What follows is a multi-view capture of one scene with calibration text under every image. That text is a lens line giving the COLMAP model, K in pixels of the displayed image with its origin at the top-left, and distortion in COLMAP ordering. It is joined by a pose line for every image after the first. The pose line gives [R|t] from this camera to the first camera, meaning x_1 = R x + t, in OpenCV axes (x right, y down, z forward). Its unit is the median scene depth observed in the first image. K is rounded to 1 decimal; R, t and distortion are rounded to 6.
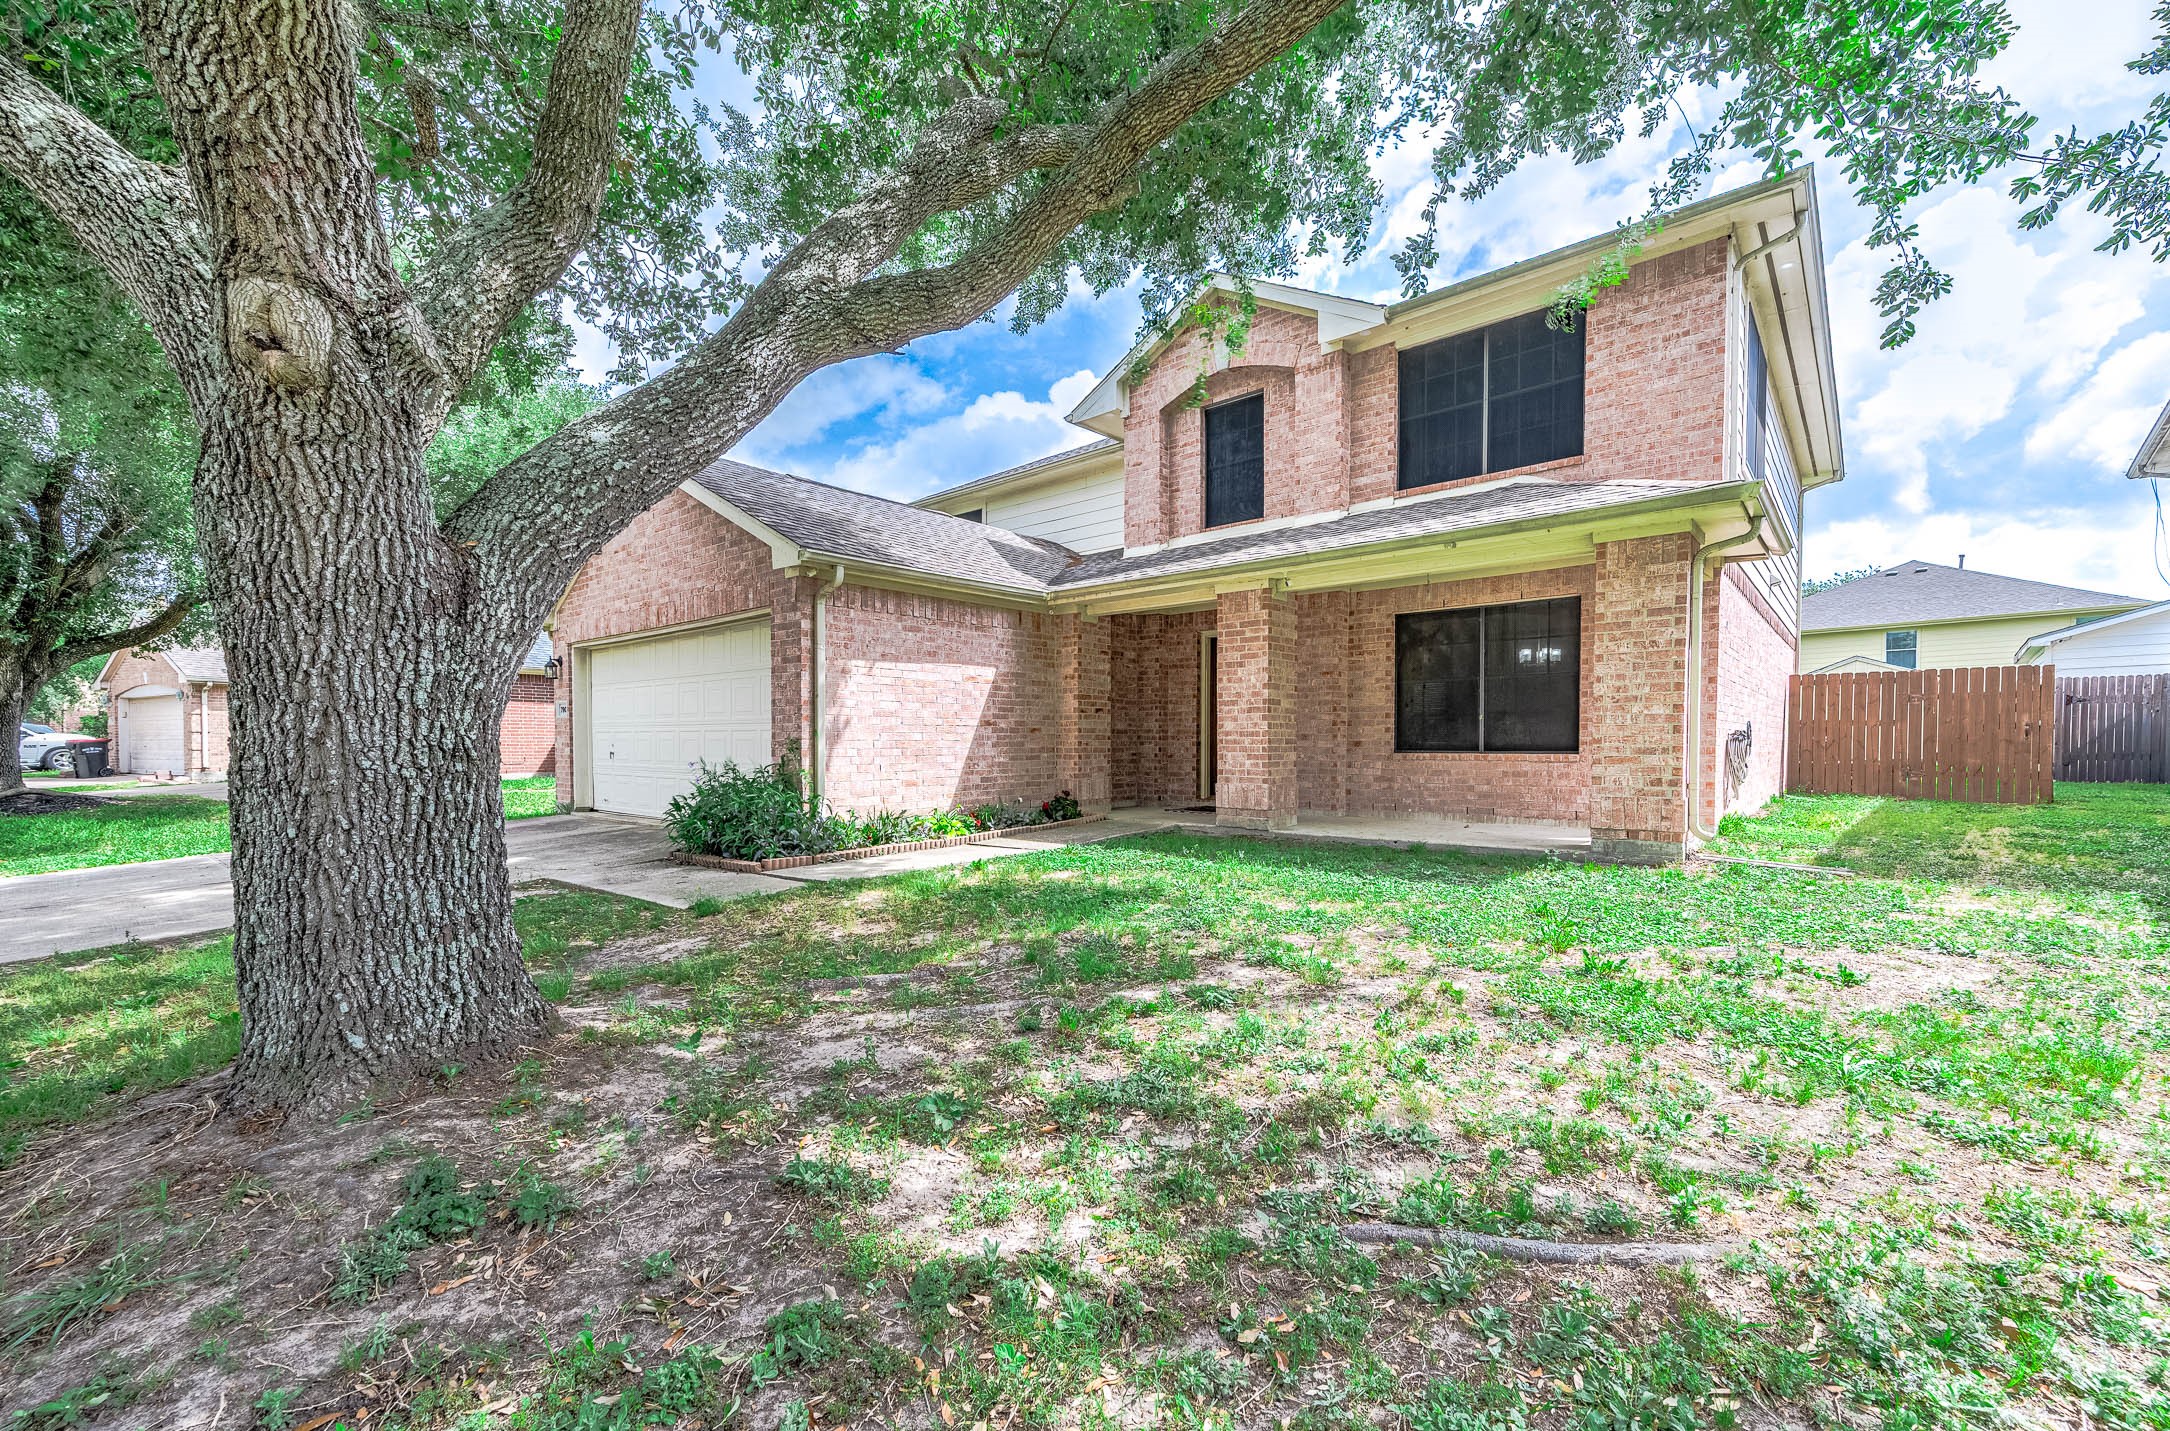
lens RADIAL K [[895.2, 0, 1094.1], [0, 895.2, 761.0], [0, 0, 1]] dist [0.008414, -0.000008]
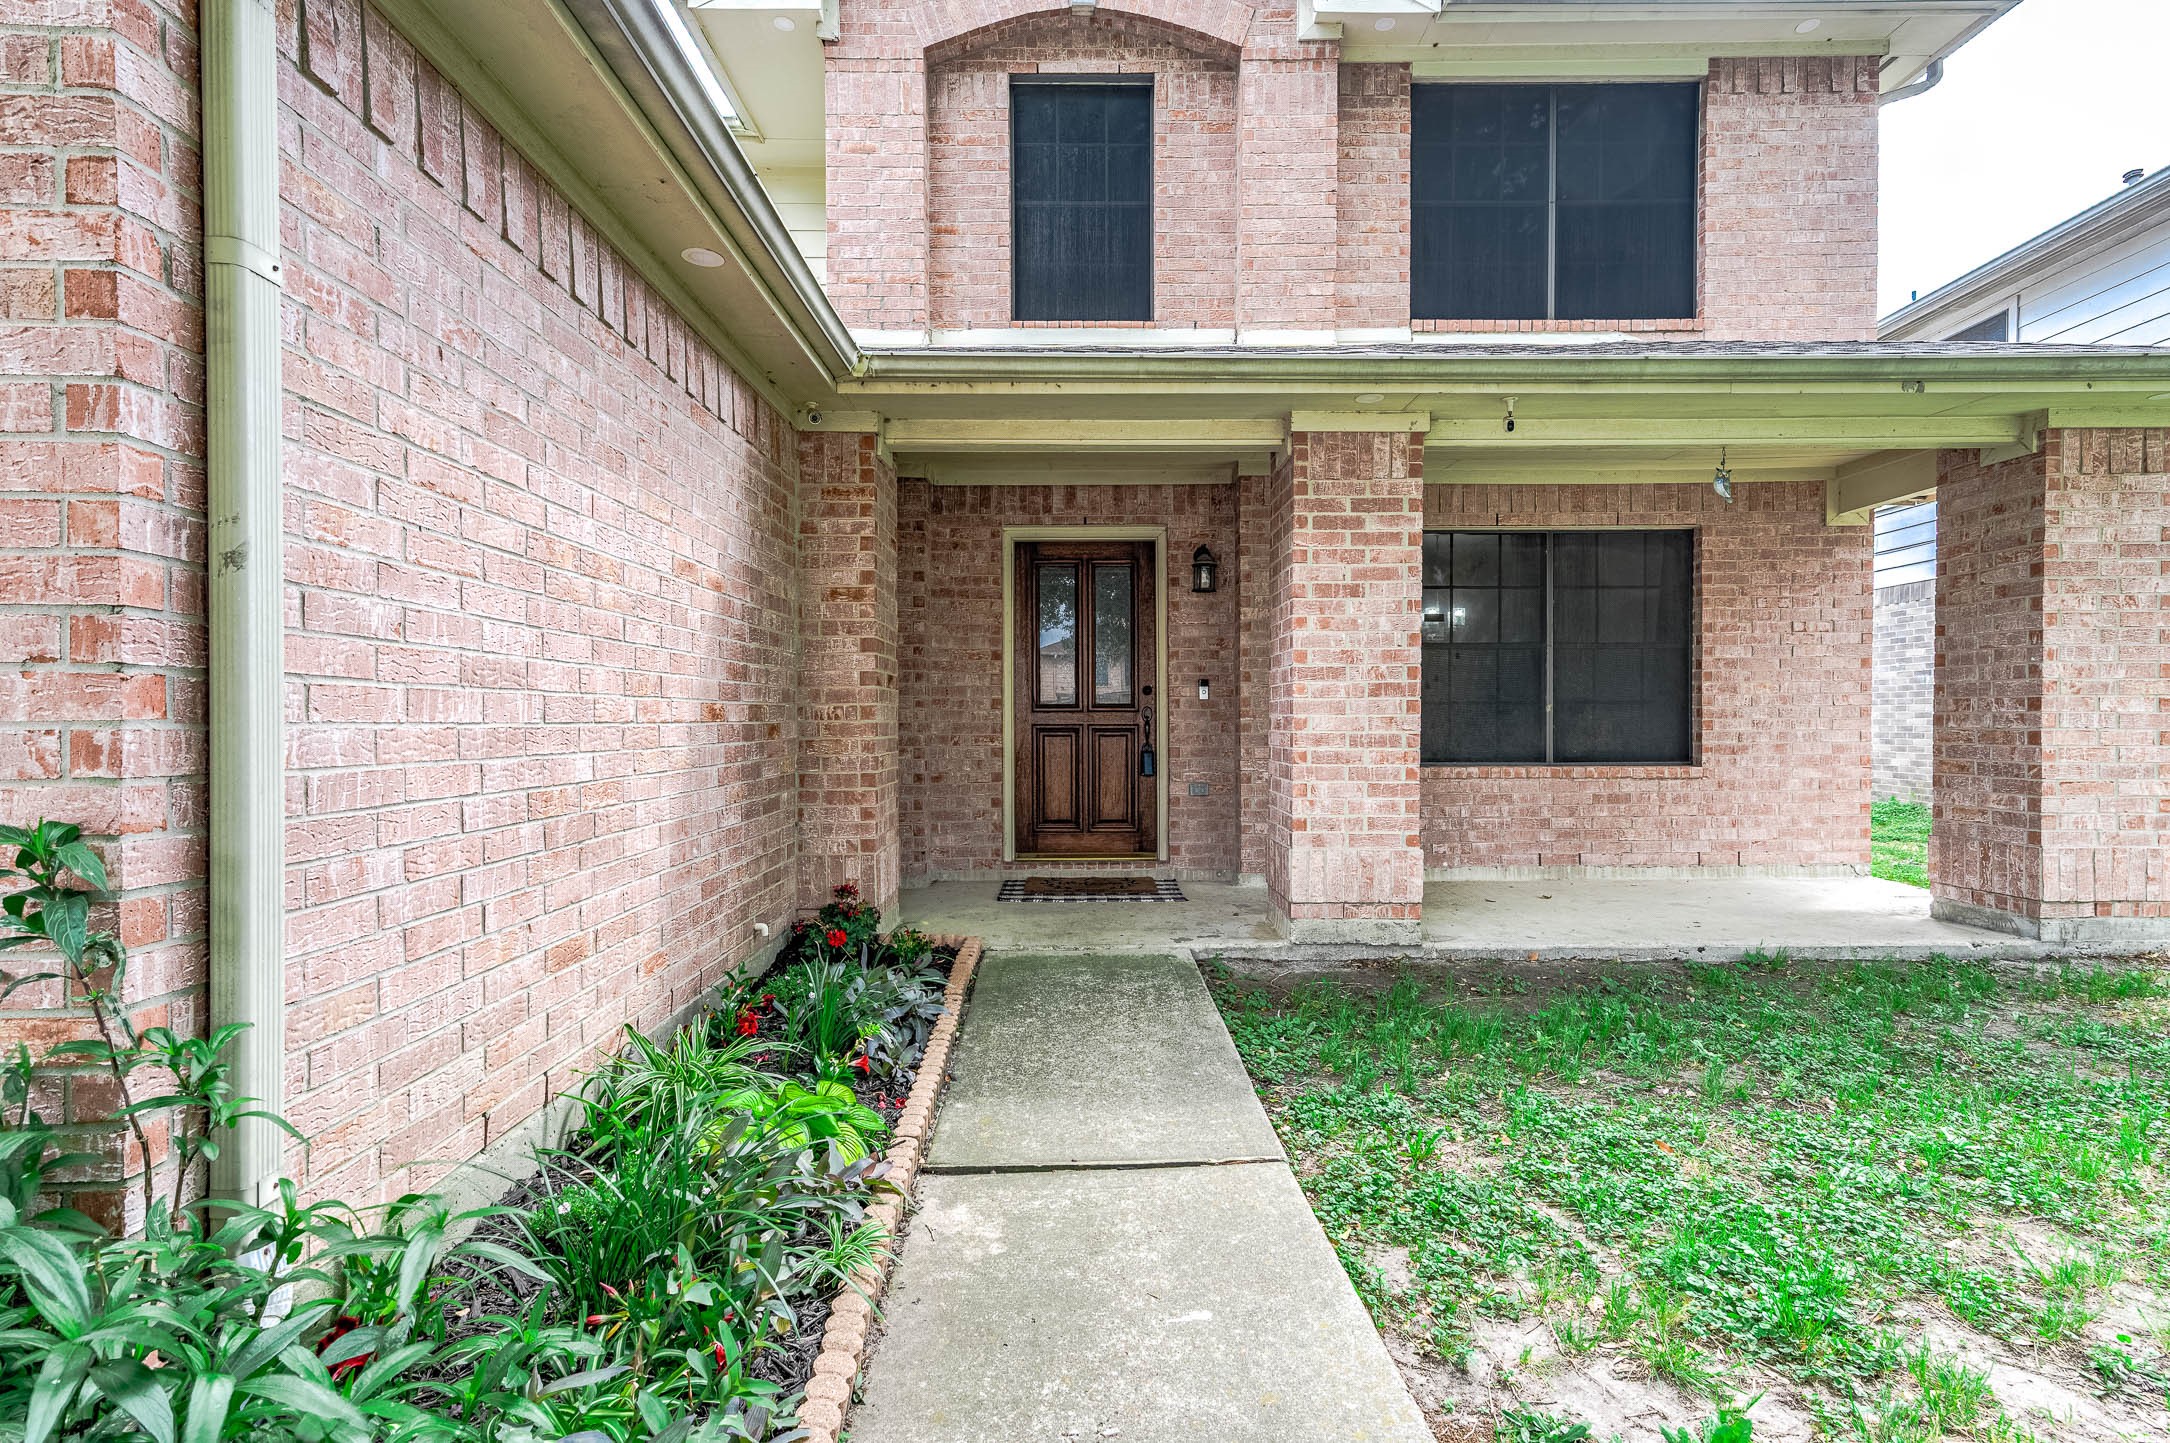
lens RADIAL K [[1032.2, 0, 1085.0], [0, 1032.2, 721.5], [0, 0, 1]] dist [0.011761, -0.000040]
pose [[0.741333, -0.001578, 0.671136, -0.287477], [0.015113, 0.999783, -0.014344, -0.033646], [-0.670967, 0.020776, 0.741196, 0.677617]]
